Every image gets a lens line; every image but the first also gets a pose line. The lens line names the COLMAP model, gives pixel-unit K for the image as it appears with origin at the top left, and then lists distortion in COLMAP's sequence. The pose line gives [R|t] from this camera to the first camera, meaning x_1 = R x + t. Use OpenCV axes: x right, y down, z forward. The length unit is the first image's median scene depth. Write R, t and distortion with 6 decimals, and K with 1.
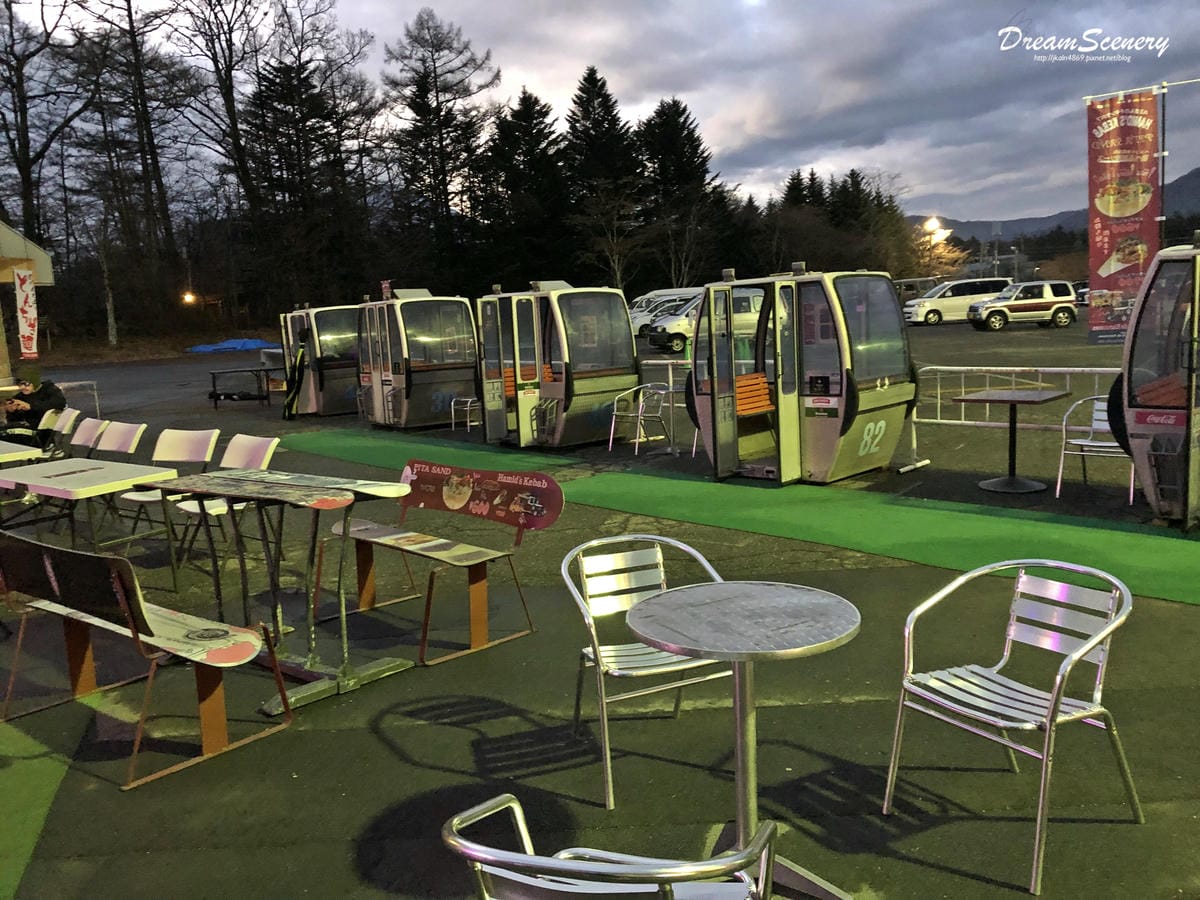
lens RADIAL K [[966.1, 0, 596.8], [0, 966.1, 446.1], [0, 0, 1]] dist [0.041691, -0.062696]
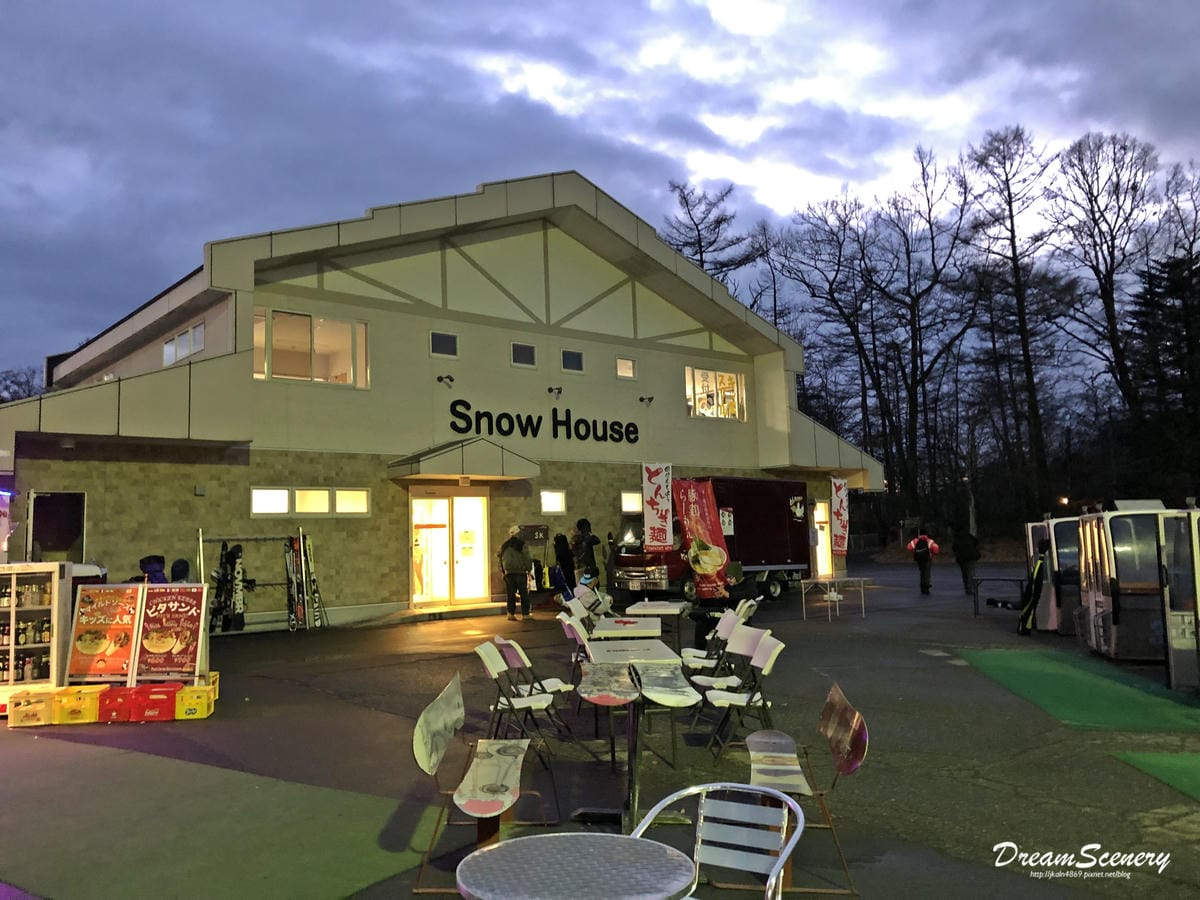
lens RADIAL K [[966.1, 0, 596.8], [0, 966.1, 446.1], [0, 0, 1]] dist [0.041691, -0.062696]
pose [[0.629520, -0.033668, -0.776255, 0.112929], [-0.125387, 0.981564, -0.144258, -0.012657], [0.766801, 0.188146, 0.613692, 0.042126]]
